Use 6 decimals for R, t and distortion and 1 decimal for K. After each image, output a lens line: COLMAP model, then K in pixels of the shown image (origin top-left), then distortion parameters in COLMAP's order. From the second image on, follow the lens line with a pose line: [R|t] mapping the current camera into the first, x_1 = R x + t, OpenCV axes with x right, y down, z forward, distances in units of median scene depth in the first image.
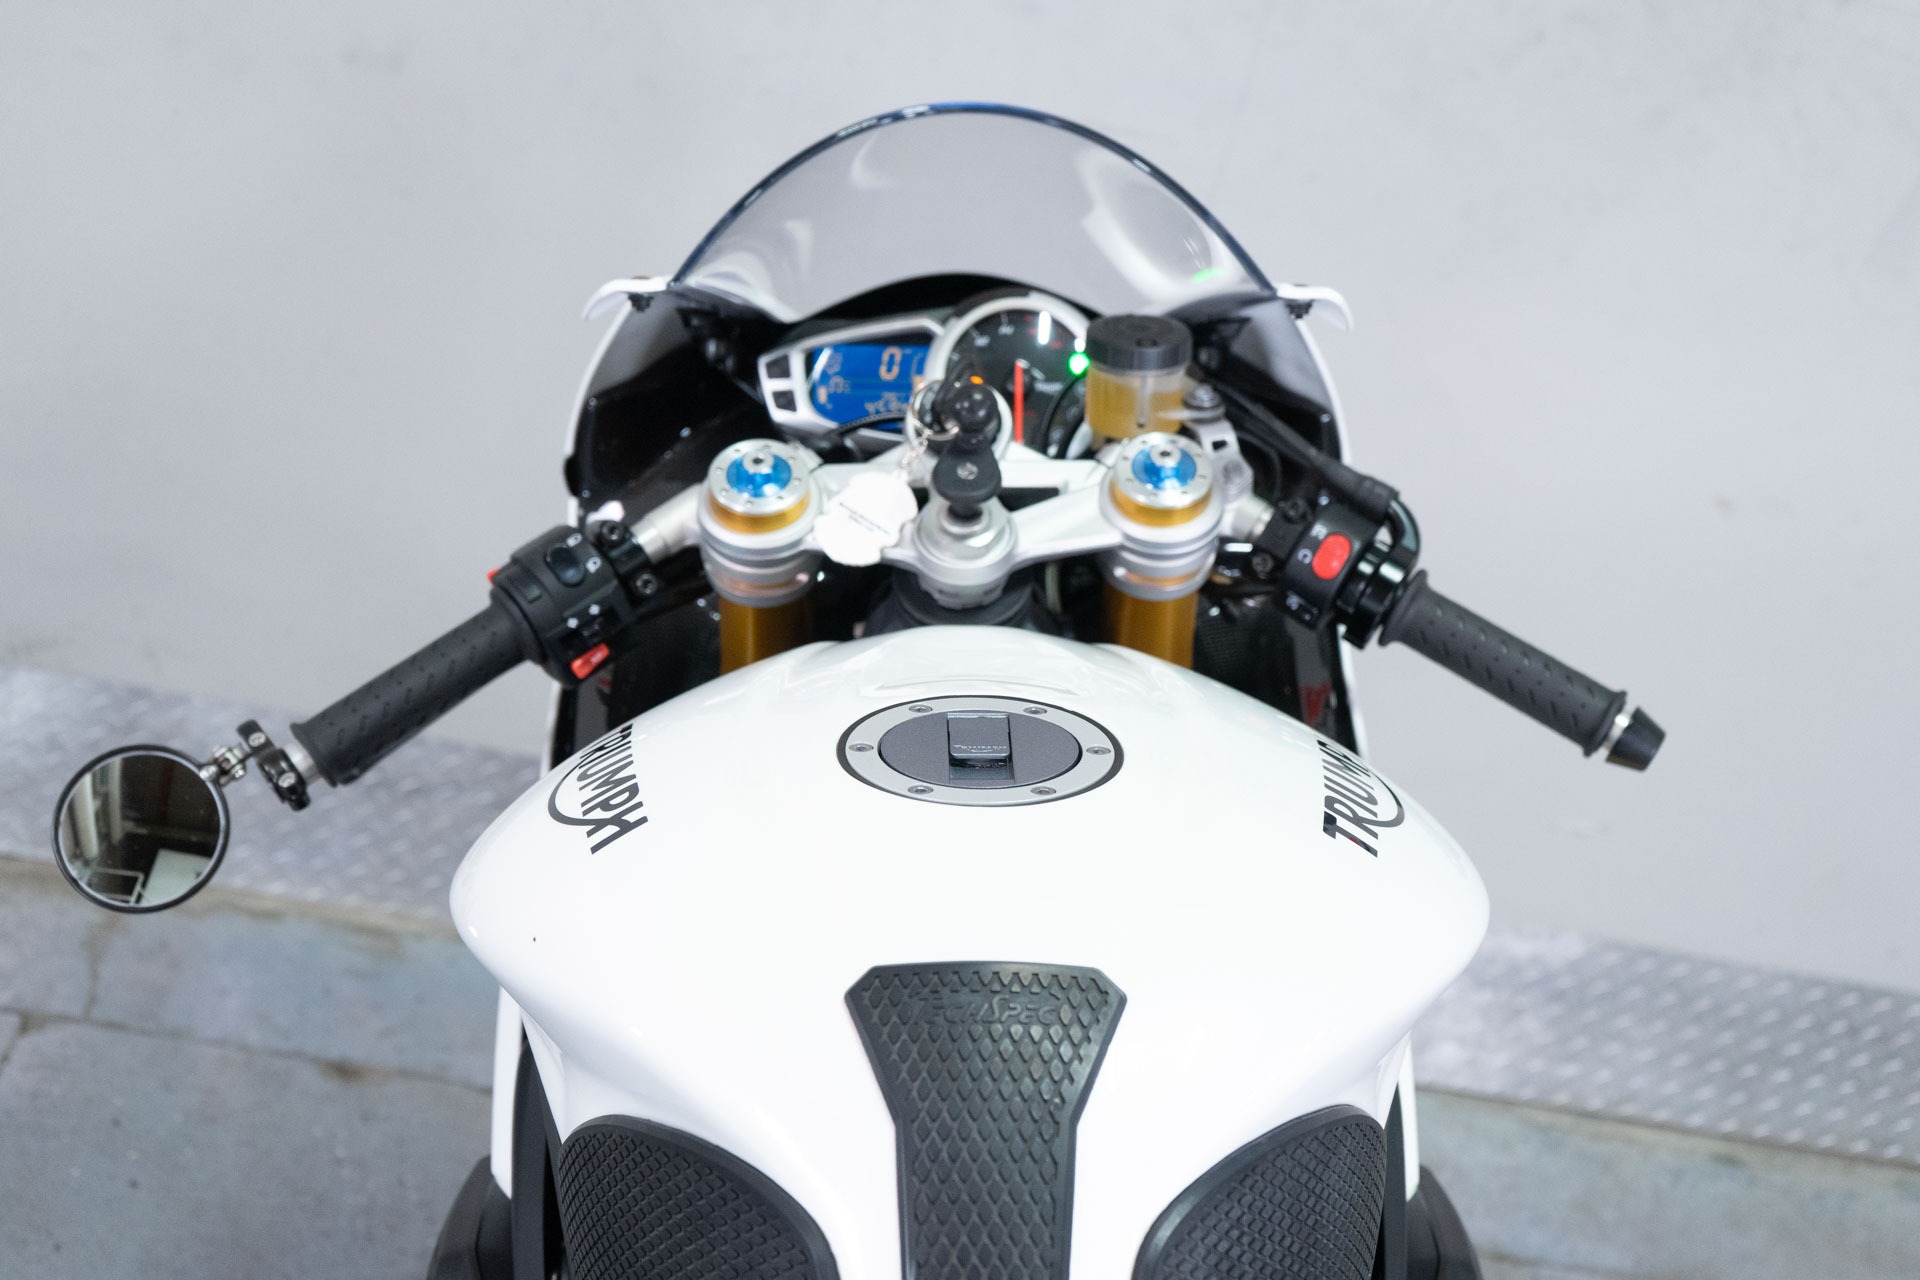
lens RADIAL K [[2668.4, 0, 978.2], [0, 2668.4, 648.3], [0, 0, 1]] dist [0.015206, 0.000000]
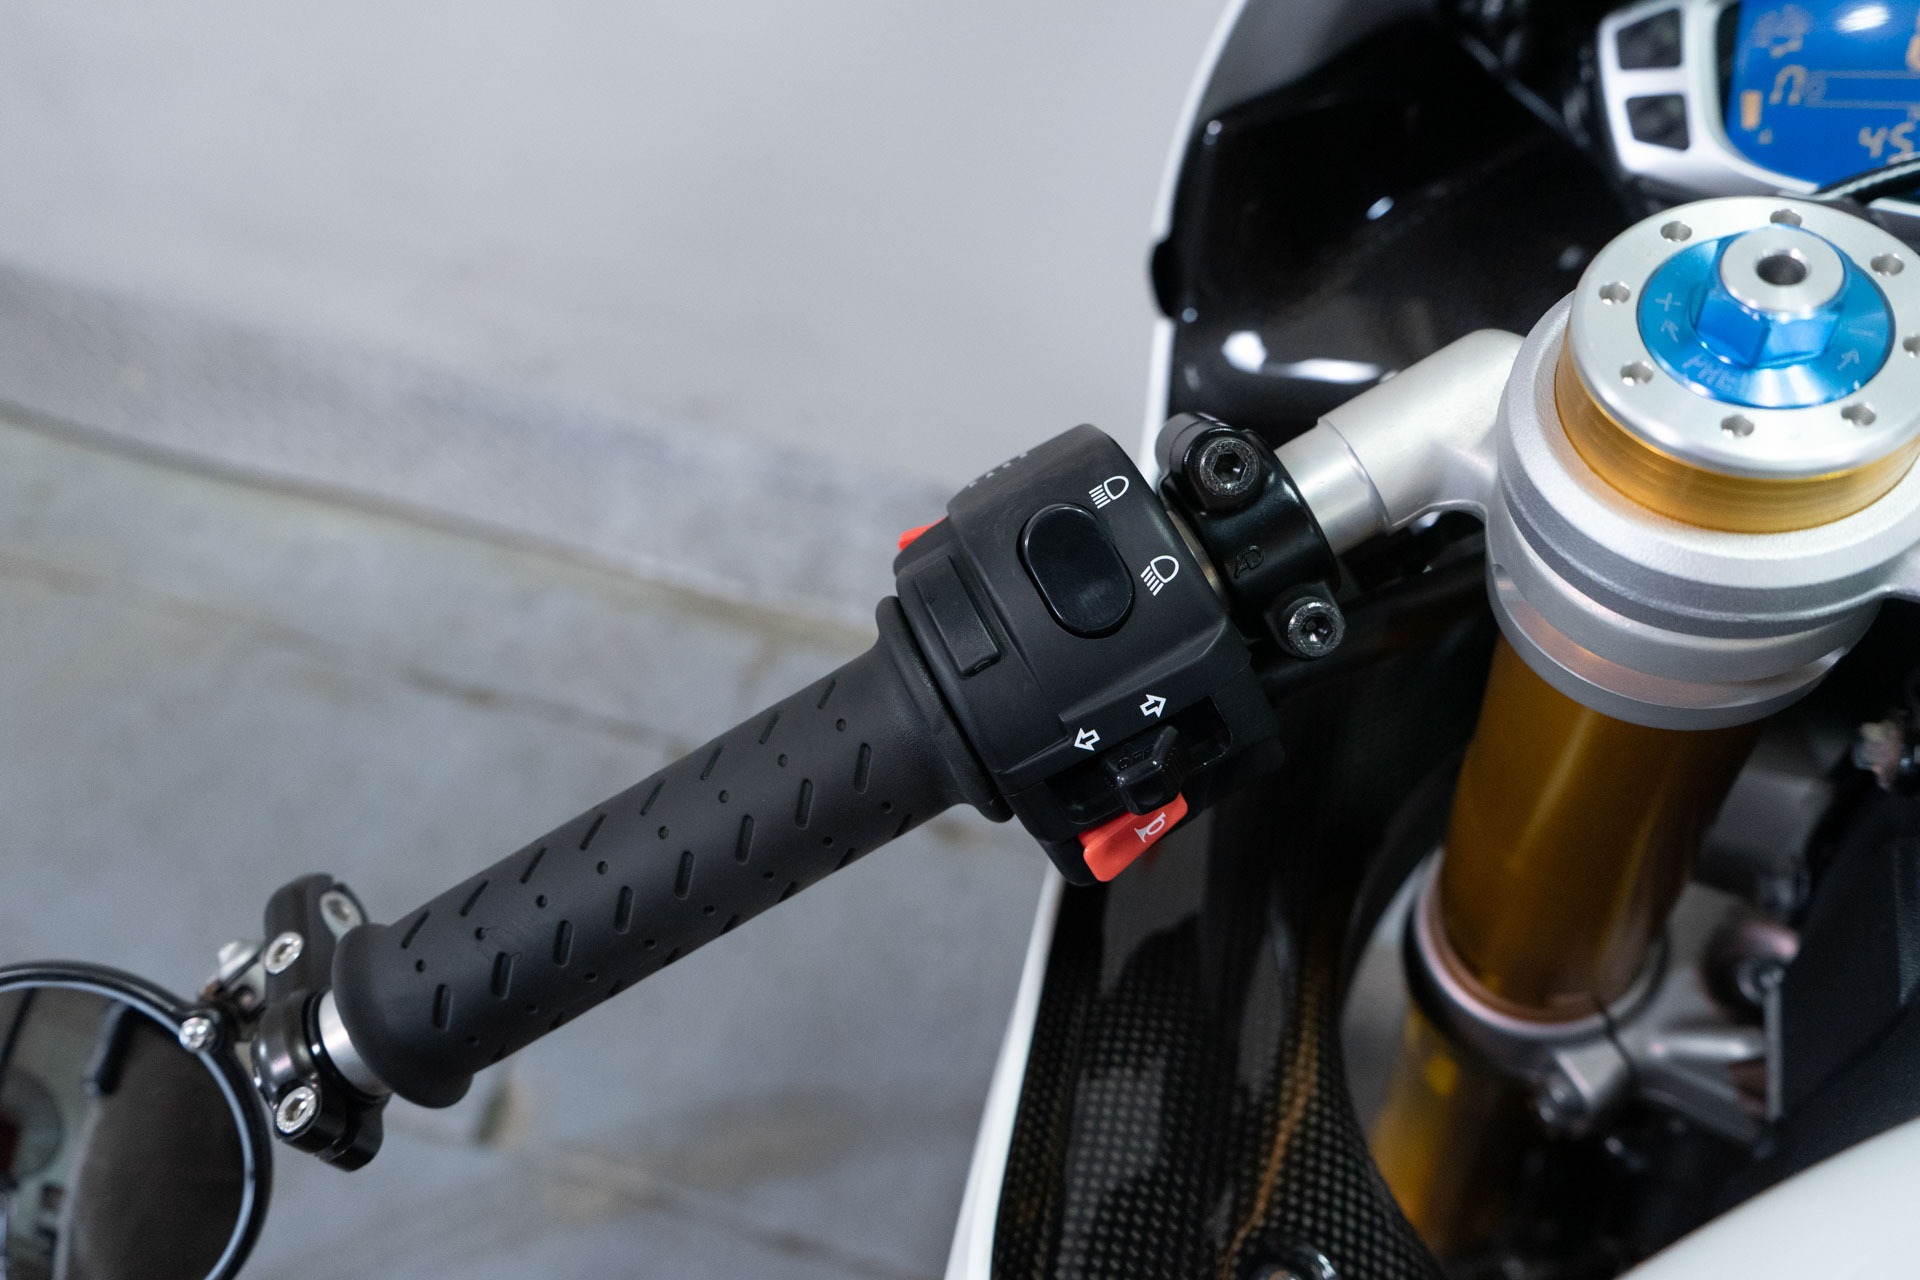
lens RADIAL K [[1545.4, 0, 967.8], [0, 1545.4, 644.1], [0, 0, 1]] dist [-0.027380, -0.003876]
pose [[0.952567, 0.102605, -0.286510, -0.110047], [-0.050347, 0.981609, 0.184141, -0.055709], [0.300135, -0.160982, 0.940215, 0.803358]]
